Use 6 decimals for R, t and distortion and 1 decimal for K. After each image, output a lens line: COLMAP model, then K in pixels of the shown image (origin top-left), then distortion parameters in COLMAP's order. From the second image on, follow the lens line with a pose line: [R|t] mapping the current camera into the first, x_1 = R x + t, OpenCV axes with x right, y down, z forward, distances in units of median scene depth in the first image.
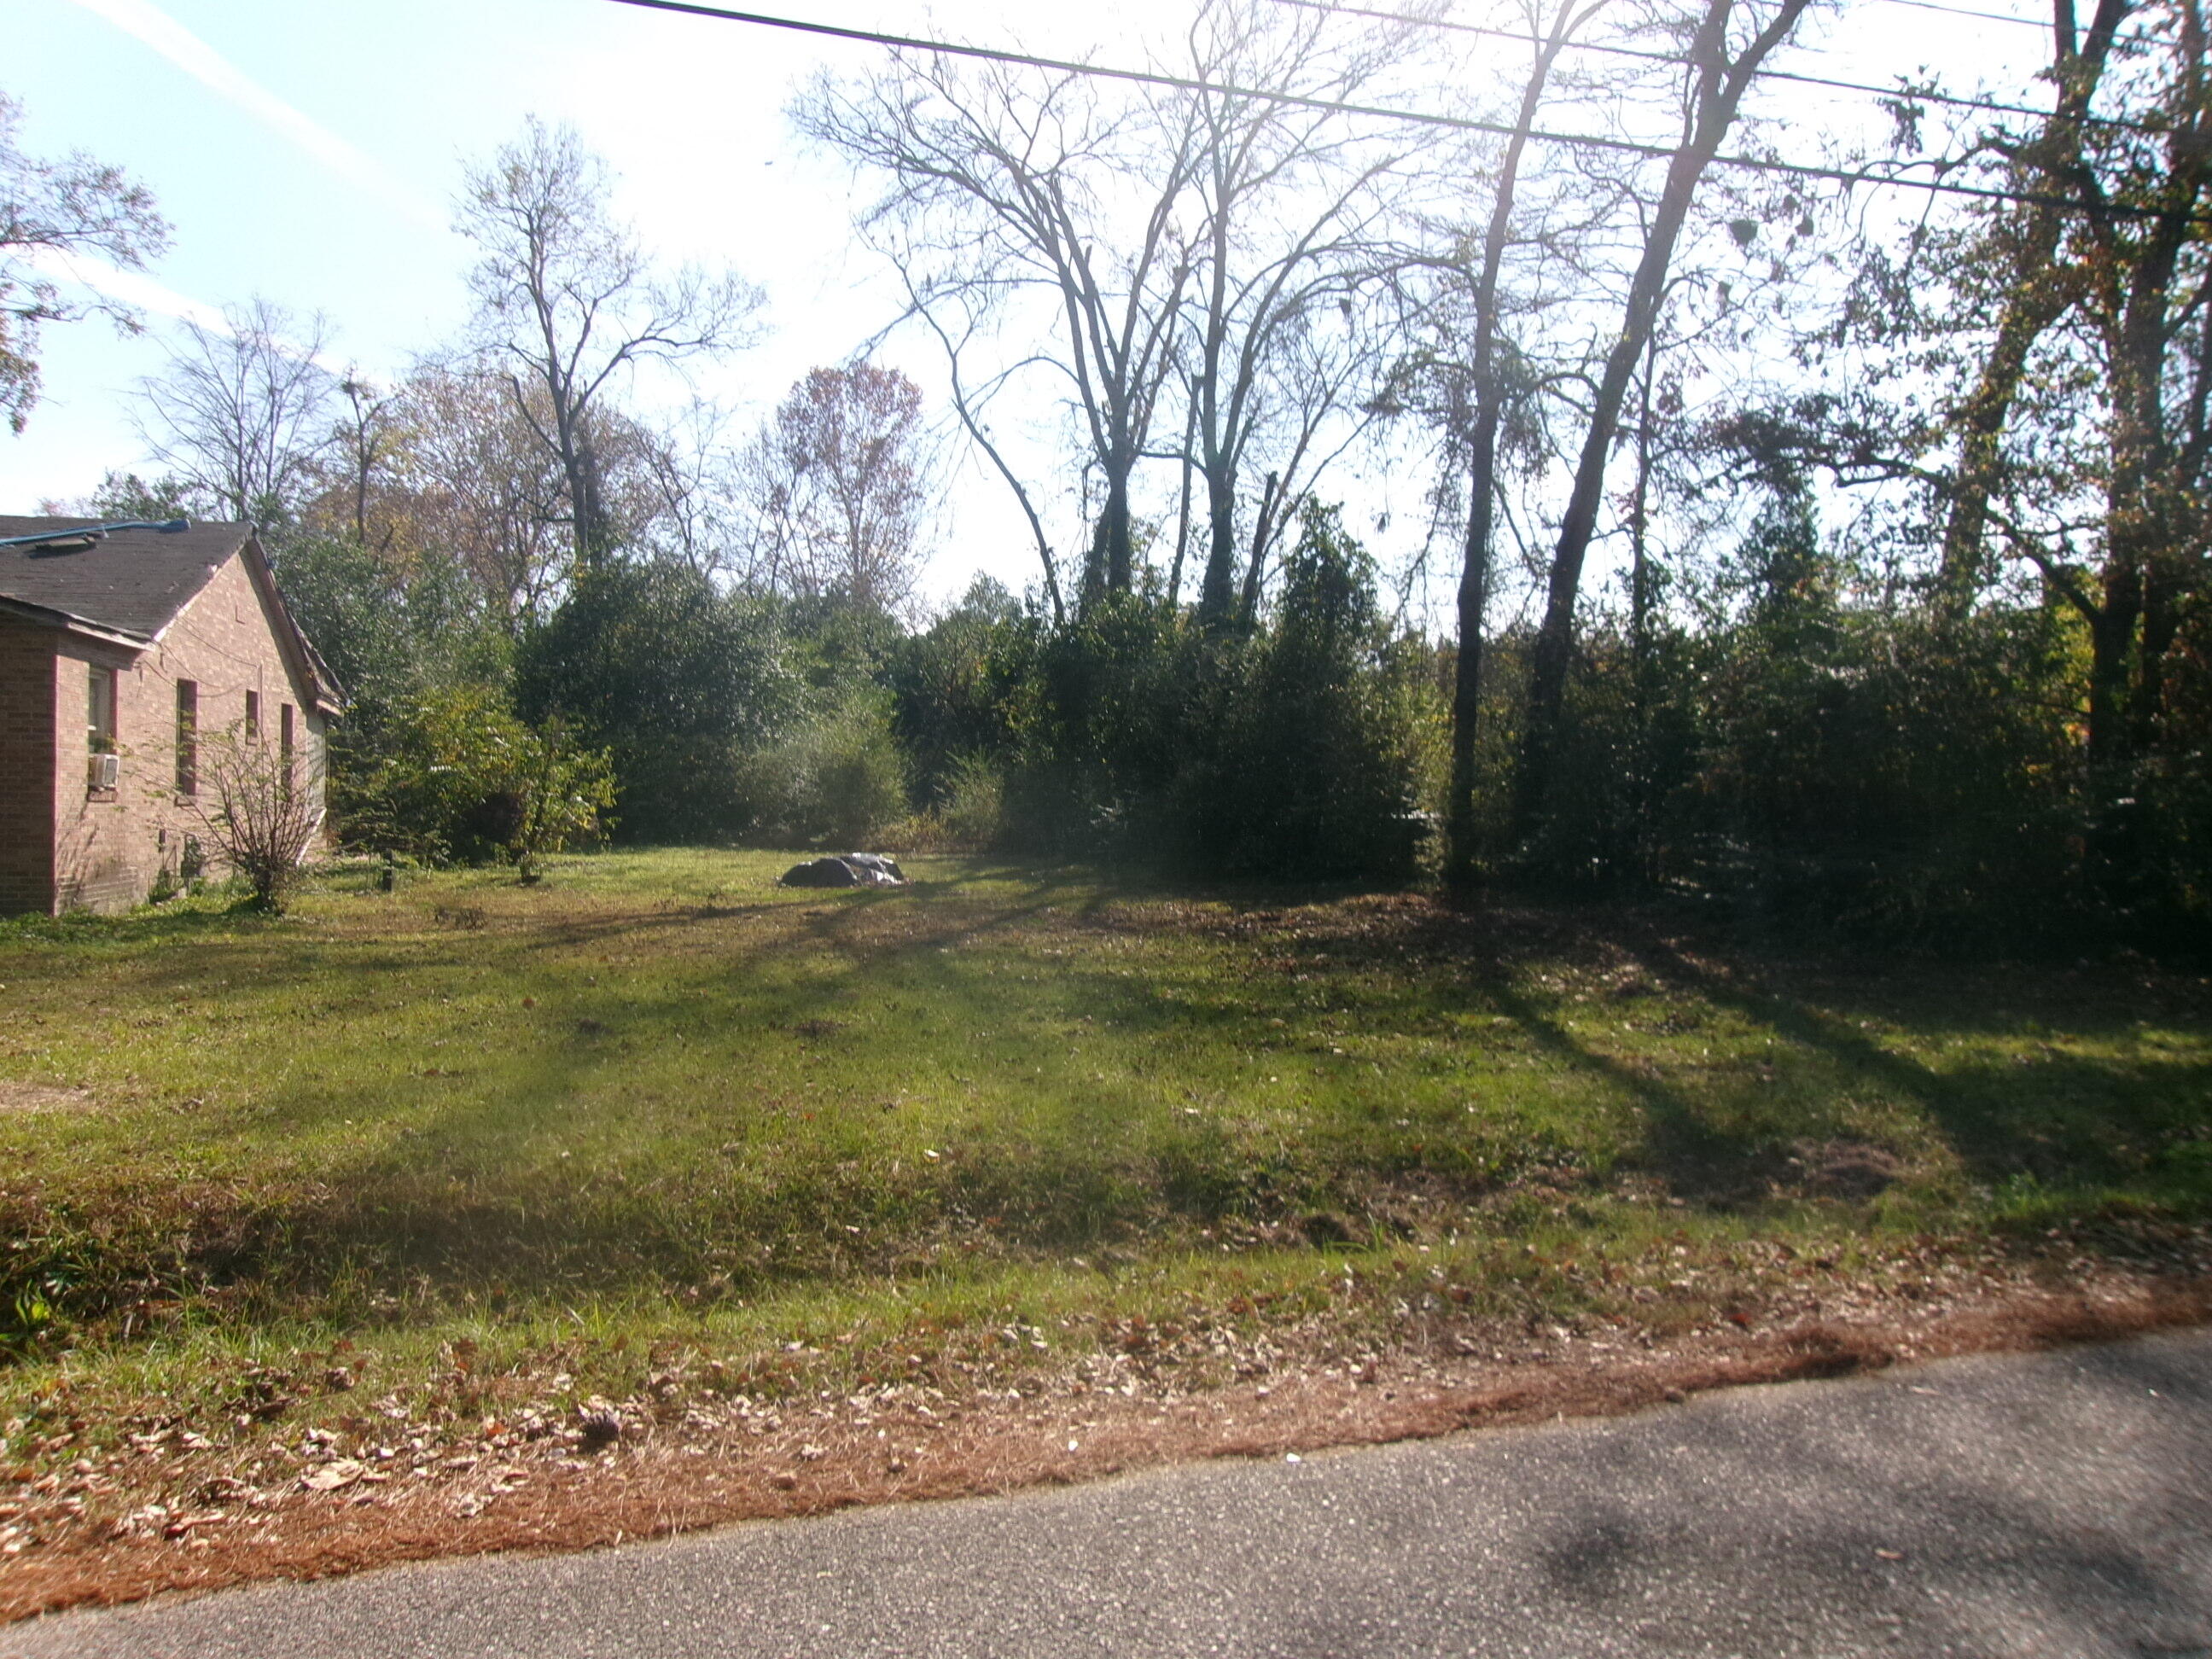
lens RADIAL K [[1720.6, 0, 1098.8], [0, 1720.6, 814.6], [0, 0, 1]] dist [-0.028869, 0.043477]
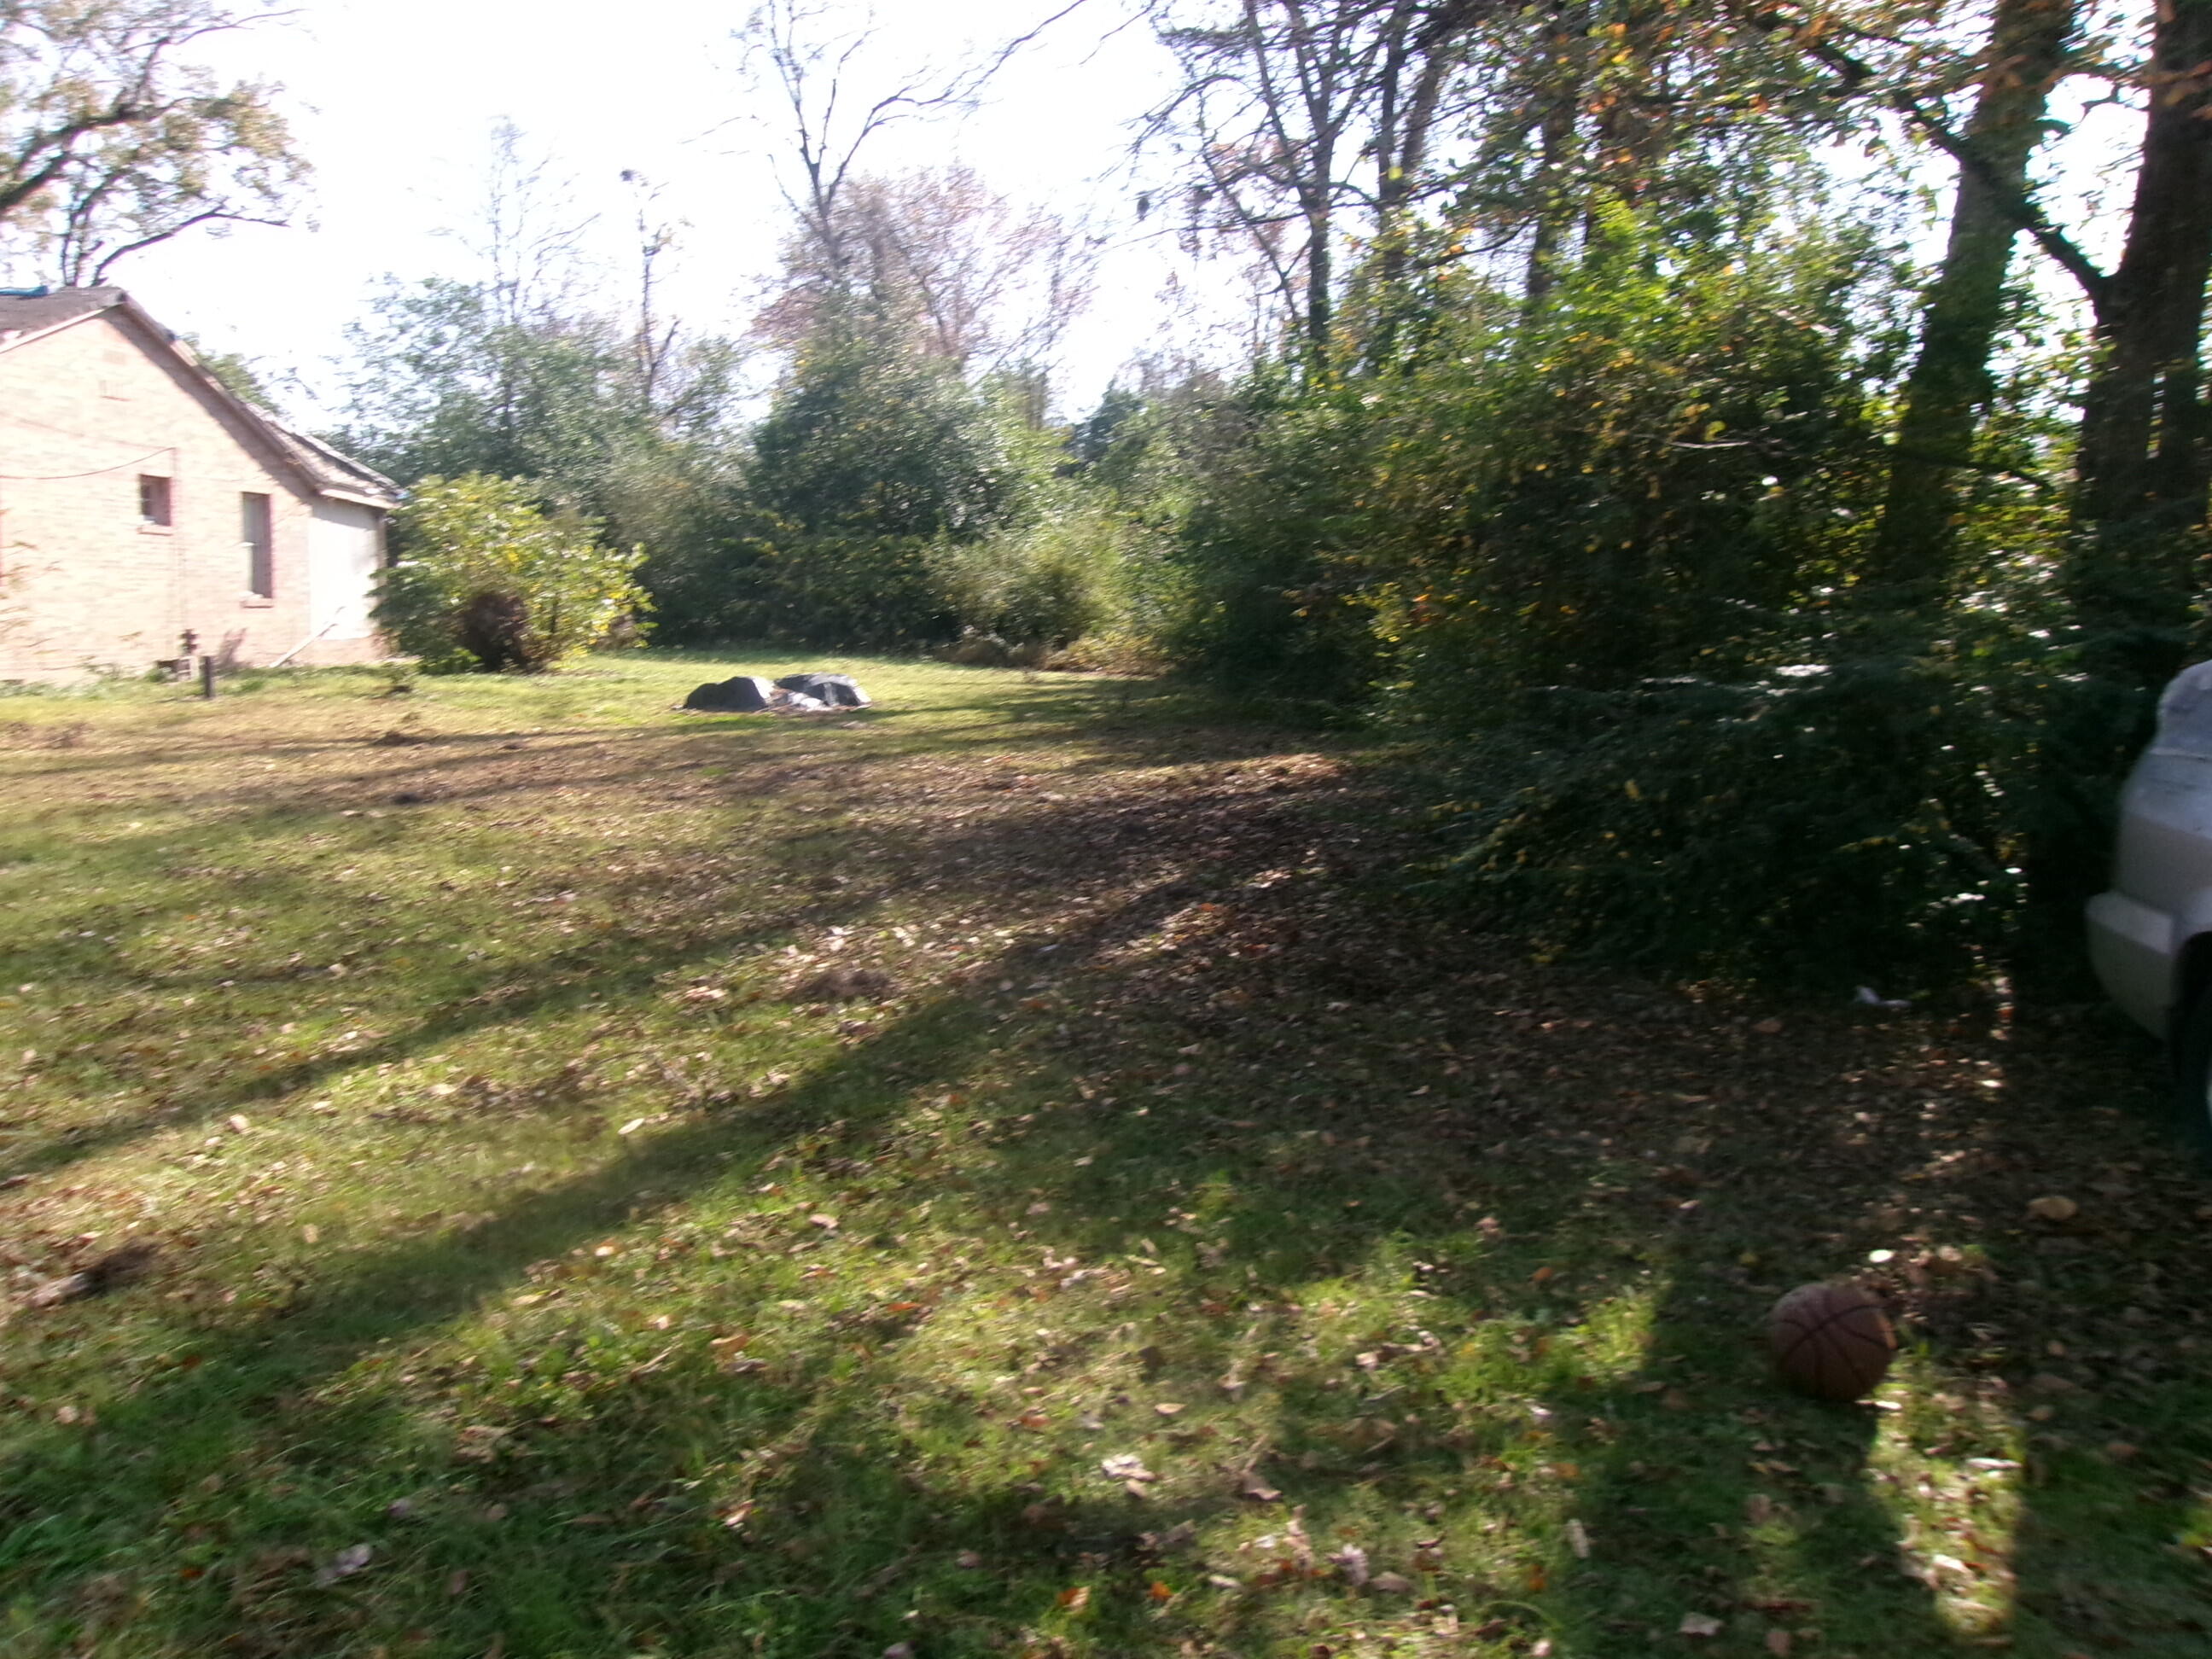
lens RADIAL K [[1720.6, 0, 1098.8], [0, 1720.6, 814.6], [0, 0, 1]] dist [-0.028869, 0.043477]
pose [[0.953994, 0.051367, -0.295394, 0.223570], [-0.019981, 0.993917, 0.108307, -0.000377], [0.299160, -0.097422, 0.949217, 0.231510]]
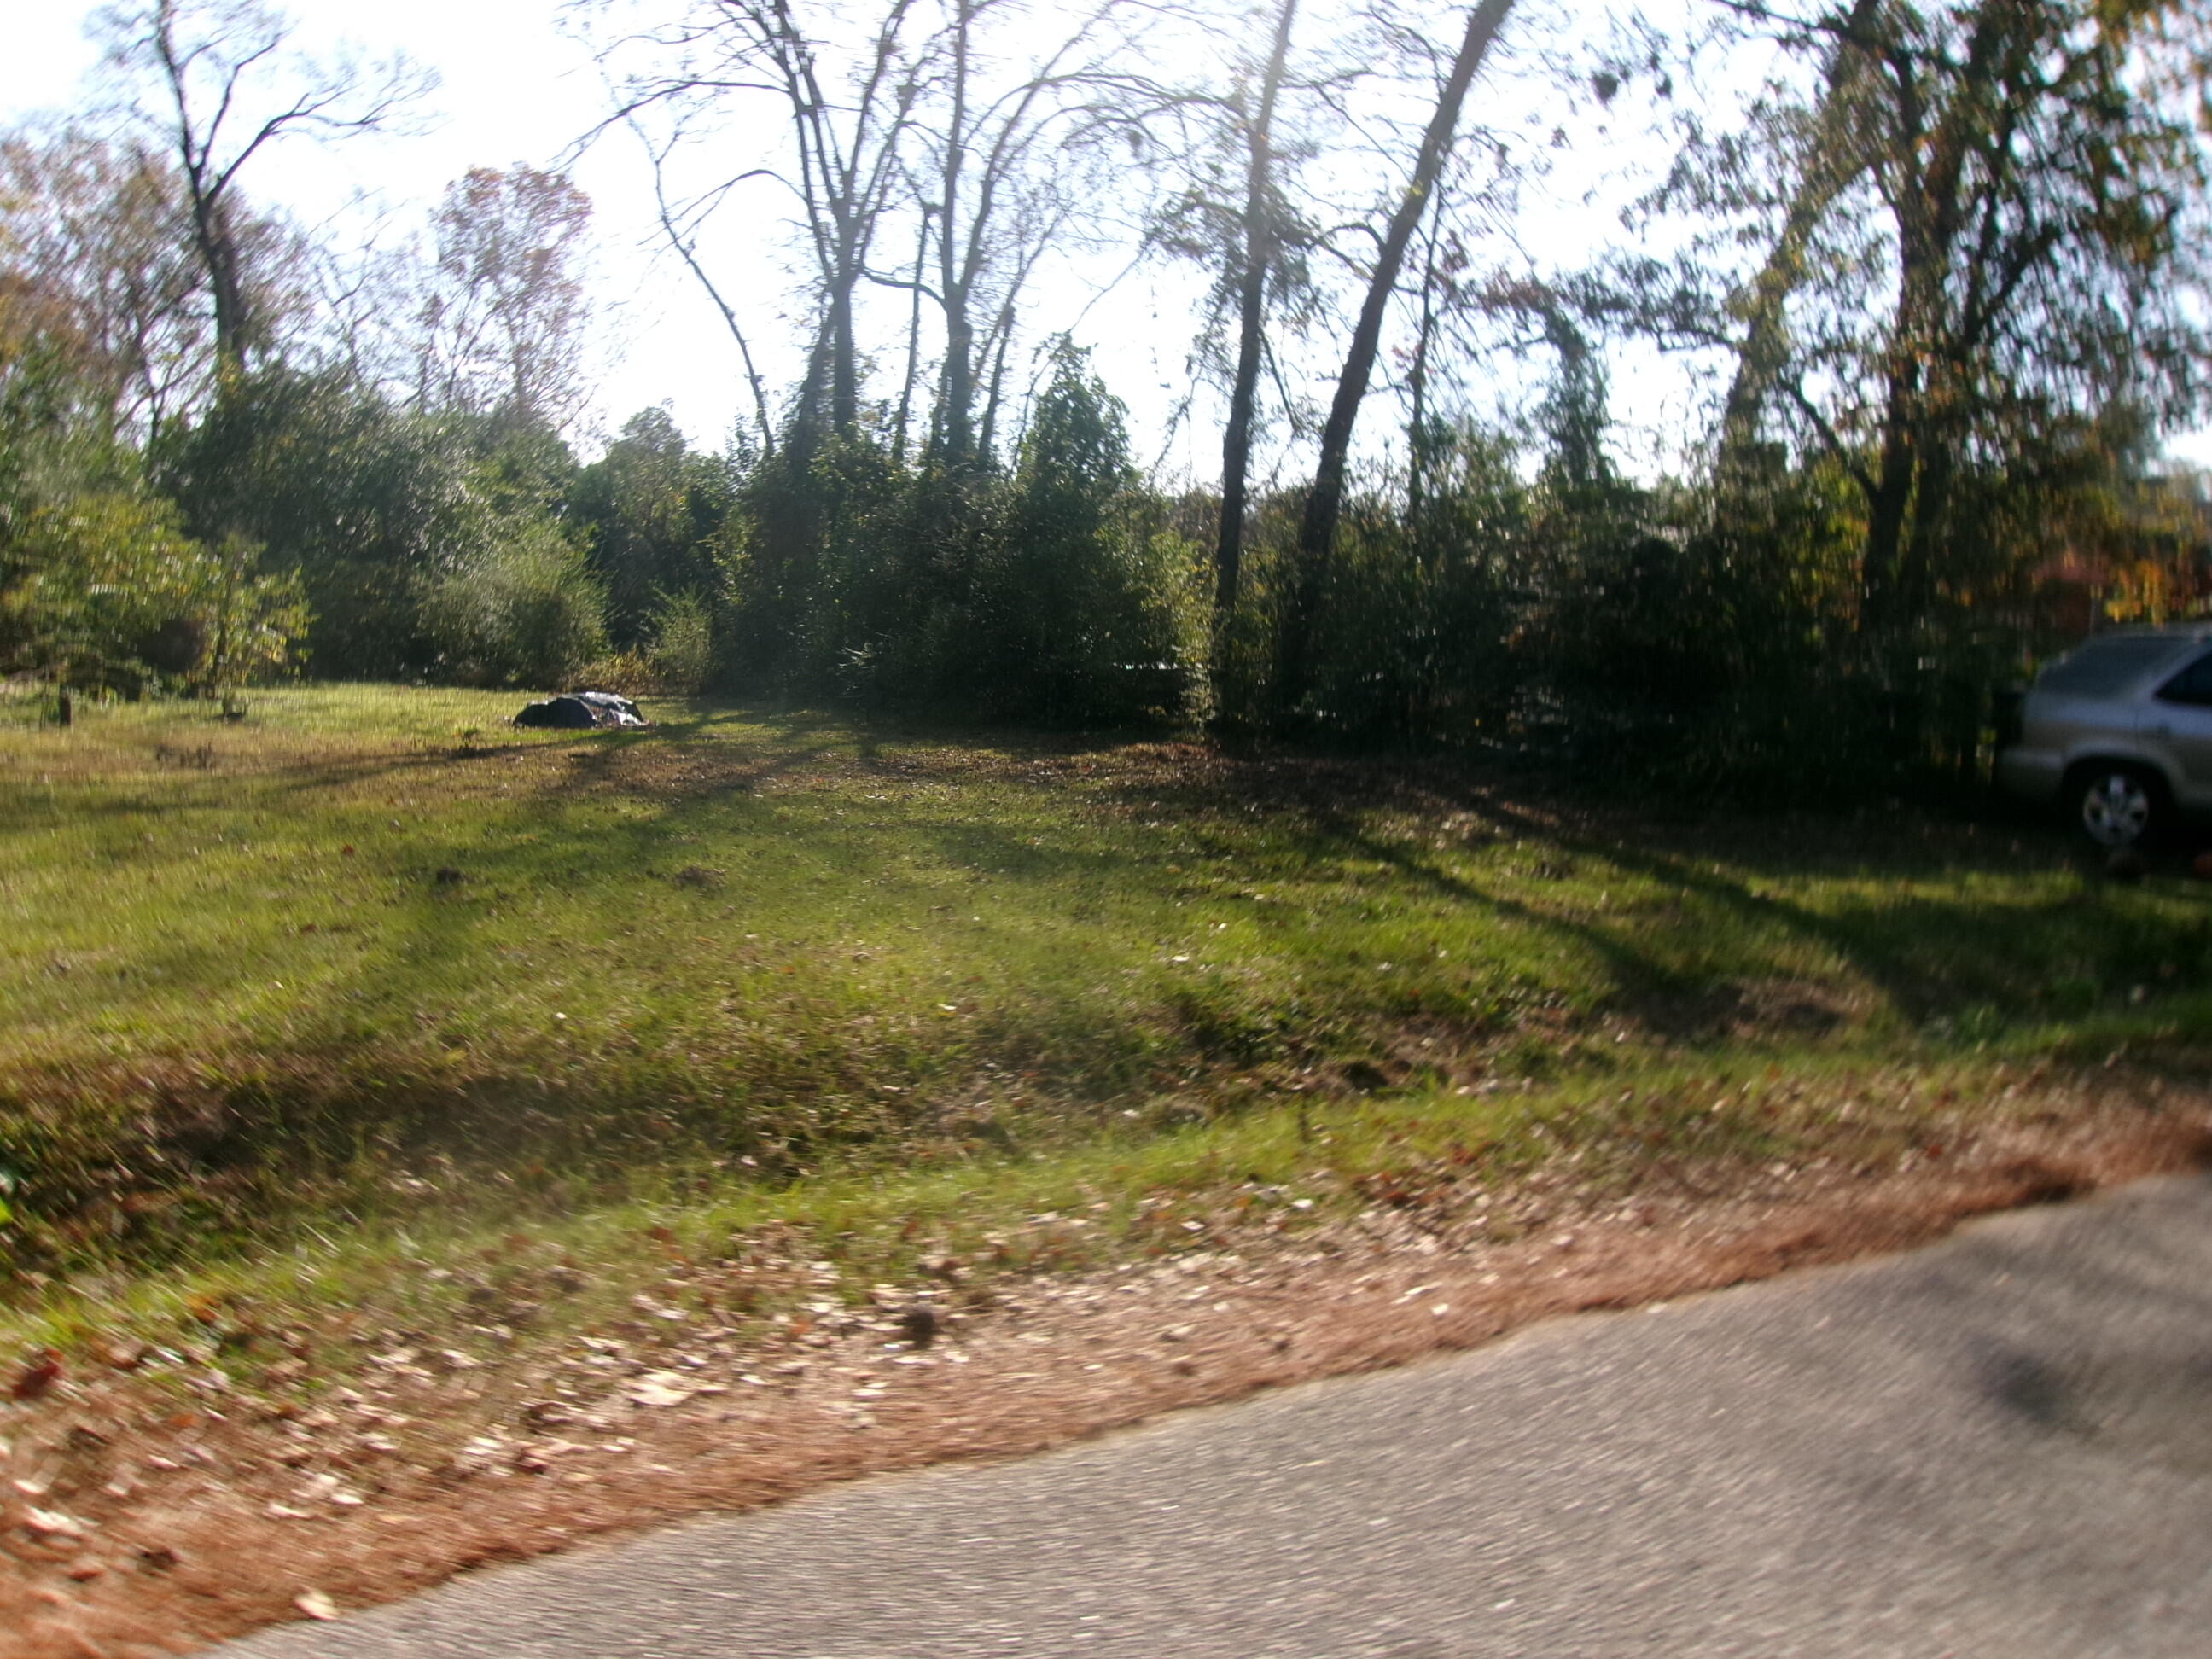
lens RADIAL K [[1720.6, 0, 1098.8], [0, 1720.6, 814.6], [0, 0, 1]] dist [-0.028869, 0.043477]
pose [[0.979964, 0.003653, 0.199141, -0.055692], [-0.021130, 0.996096, 0.085708, 0.002360], [-0.198050, -0.088199, 0.976216, 0.018653]]
